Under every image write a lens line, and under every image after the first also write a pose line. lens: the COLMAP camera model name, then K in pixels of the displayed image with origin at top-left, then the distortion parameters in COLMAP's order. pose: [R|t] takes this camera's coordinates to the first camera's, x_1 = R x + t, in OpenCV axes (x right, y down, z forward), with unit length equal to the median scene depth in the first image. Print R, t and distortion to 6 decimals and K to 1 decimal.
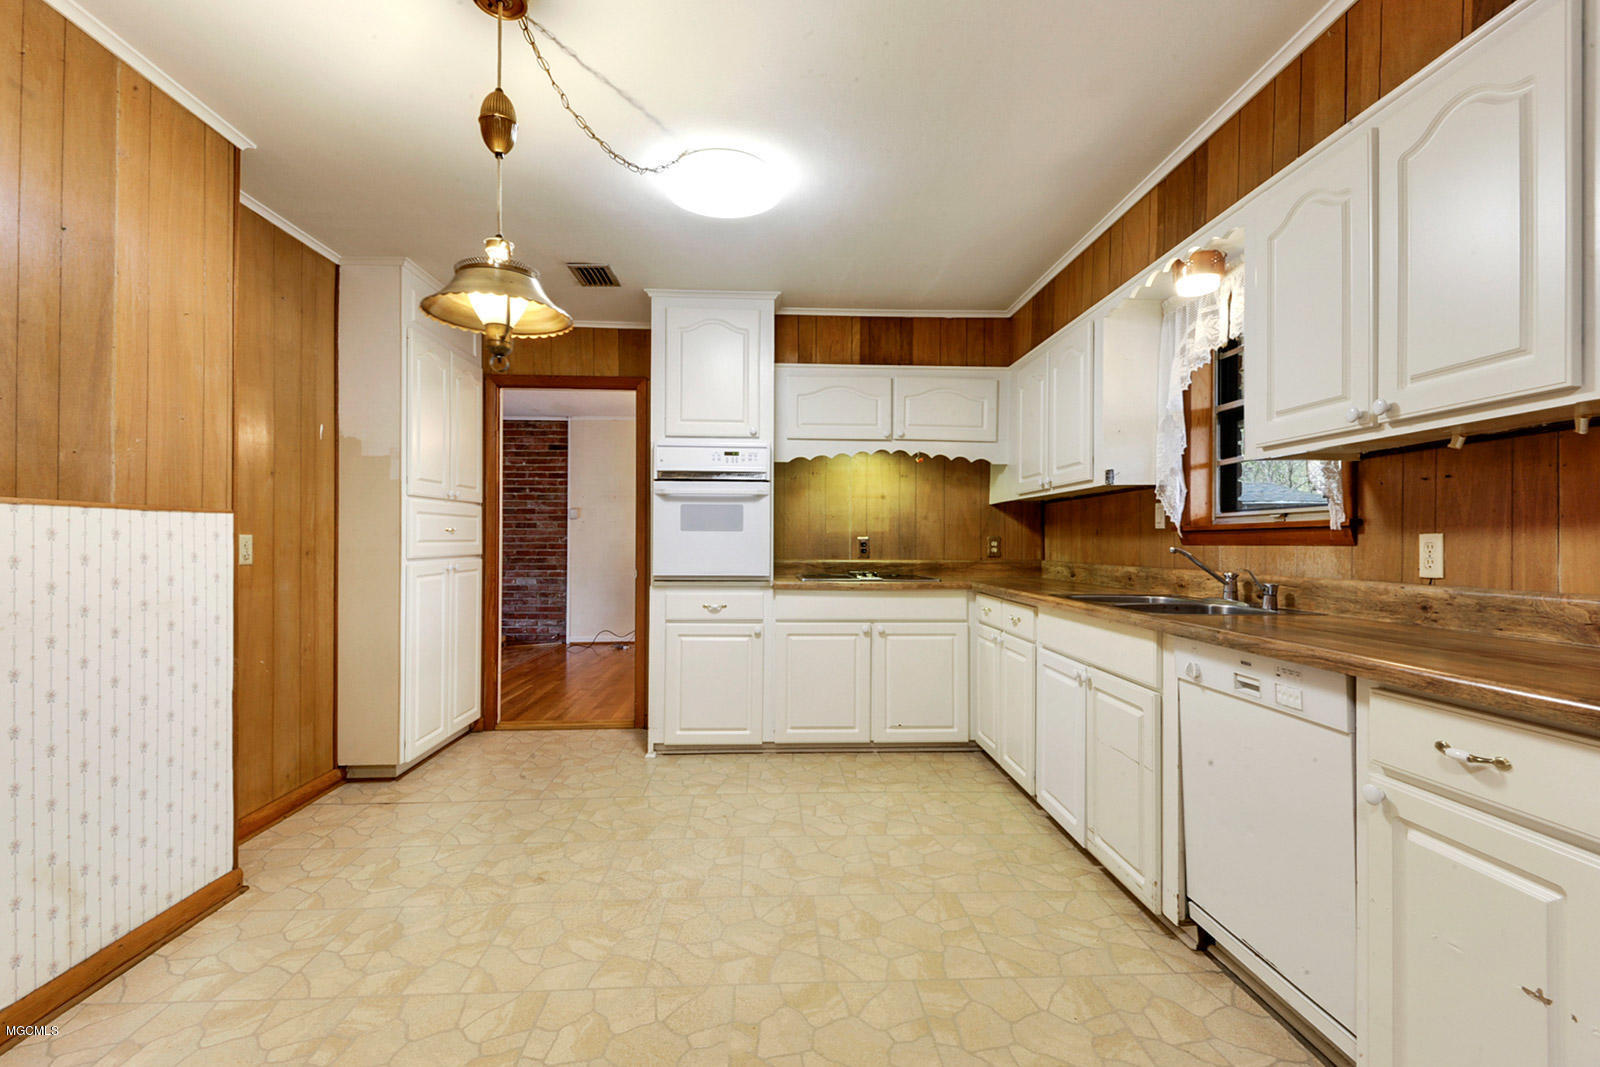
lens RADIAL K [[751.8, 0, 794.3], [0, 751.8, 537.5], [0, 0, 1]] dist [0.003006, -0.001292]
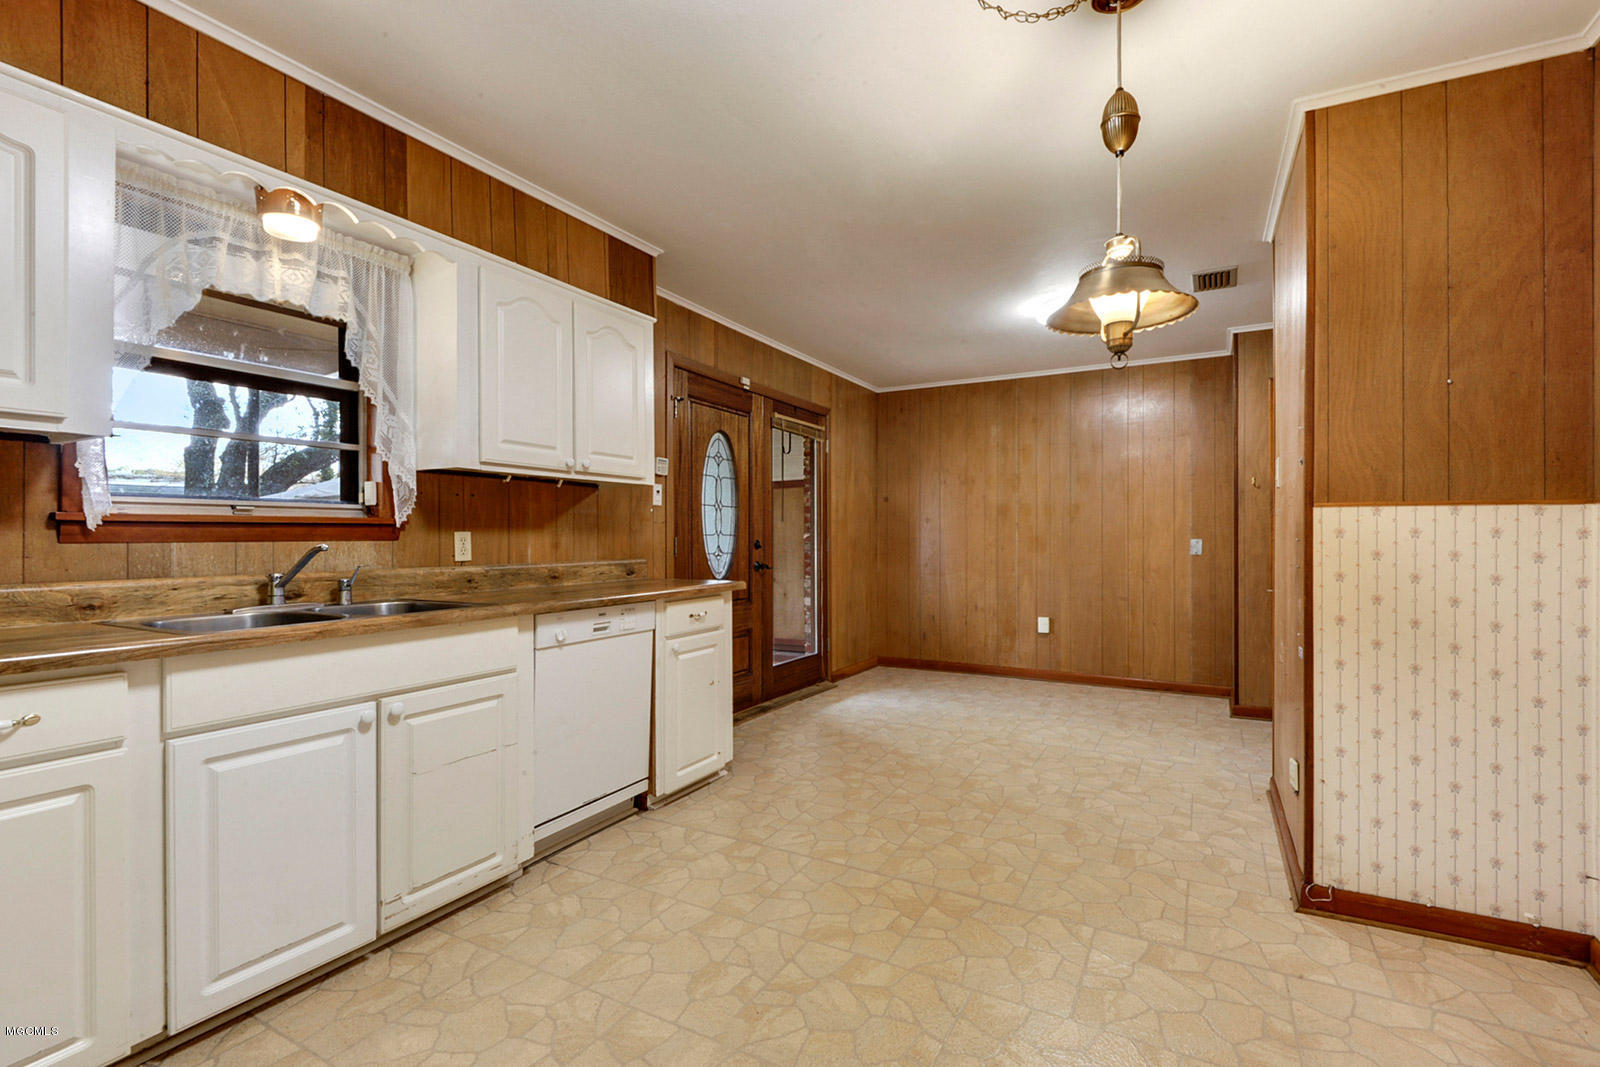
lens RADIAL K [[751.8, 0, 792.4], [0, 751.8, 538.4], [0, 0, 1]] dist [0.003006, -0.001292]
pose [[-0.855030, -0.001600, 0.518576, -0.484970], [-0.002615, 0.999996, -0.001227, 0.007704], [-0.518571, -0.002405, -0.855031, 1.873148]]
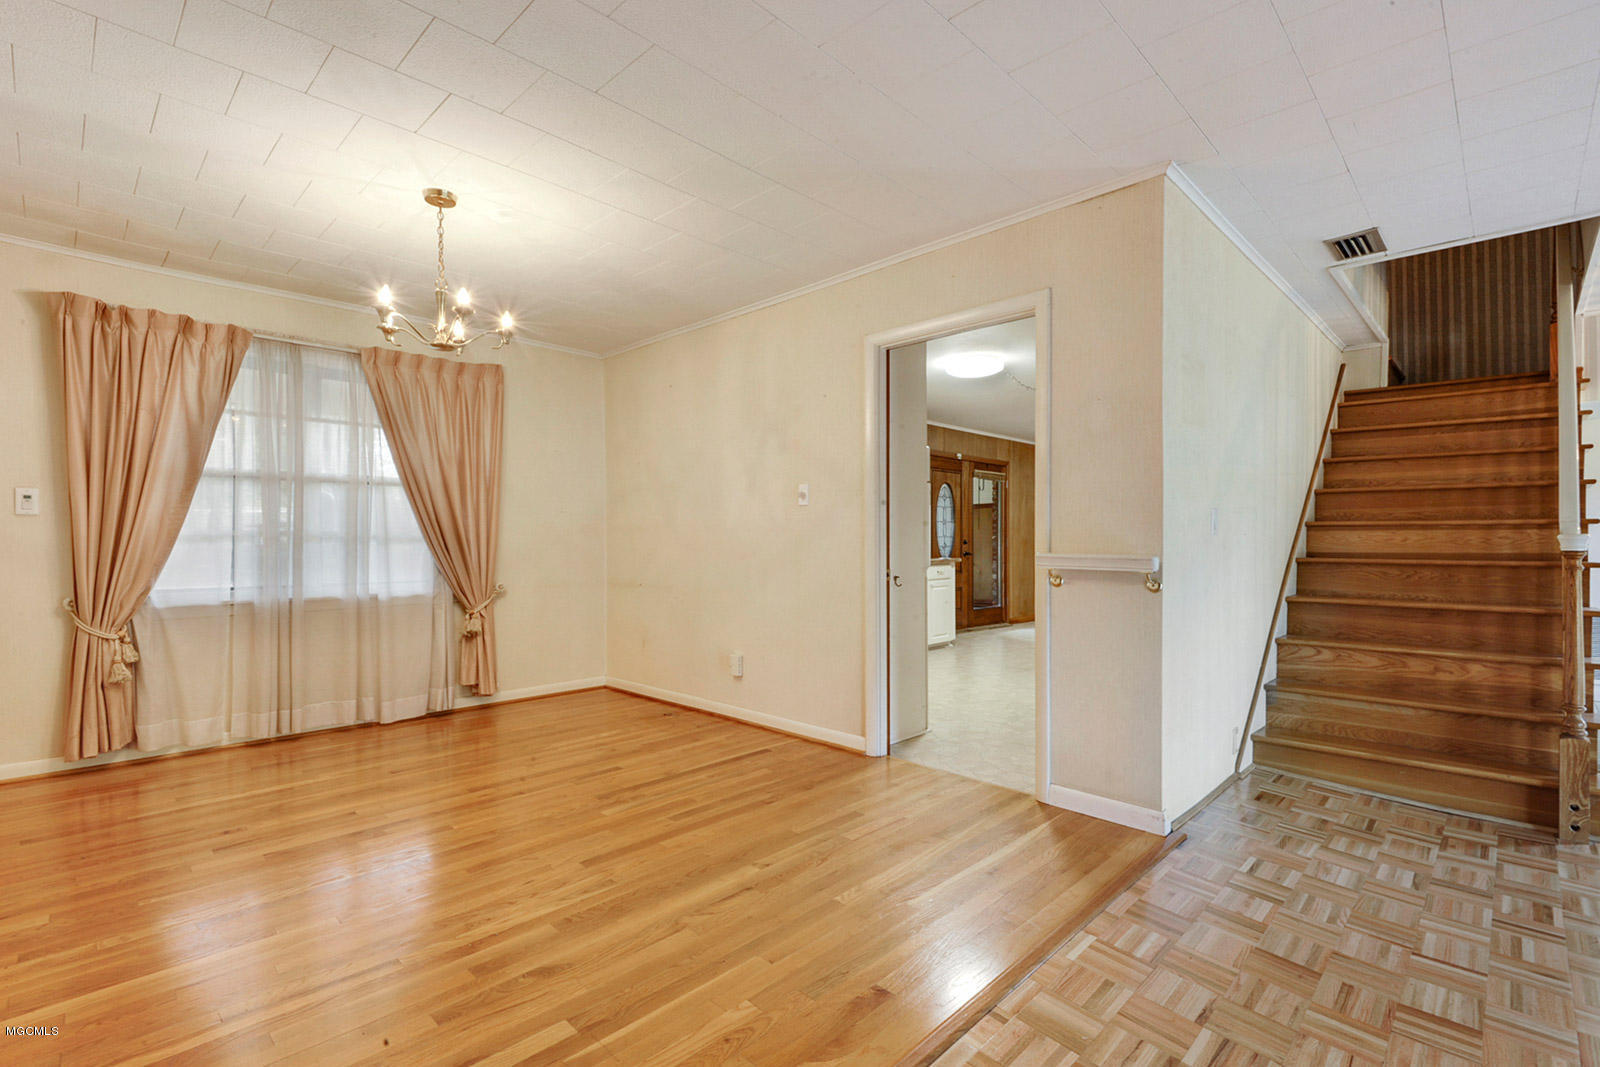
lens RADIAL K [[751.8, 0, 794.9], [0, 751.8, 538.9], [0, 0, 1]] dist [0.003006, -0.001292]
pose [[-0.696254, -0.004604, 0.717781, -1.476097], [-0.007008, 0.999975, -0.000384, 0.014037], [-0.717761, -0.005298, -0.696269, 3.443282]]
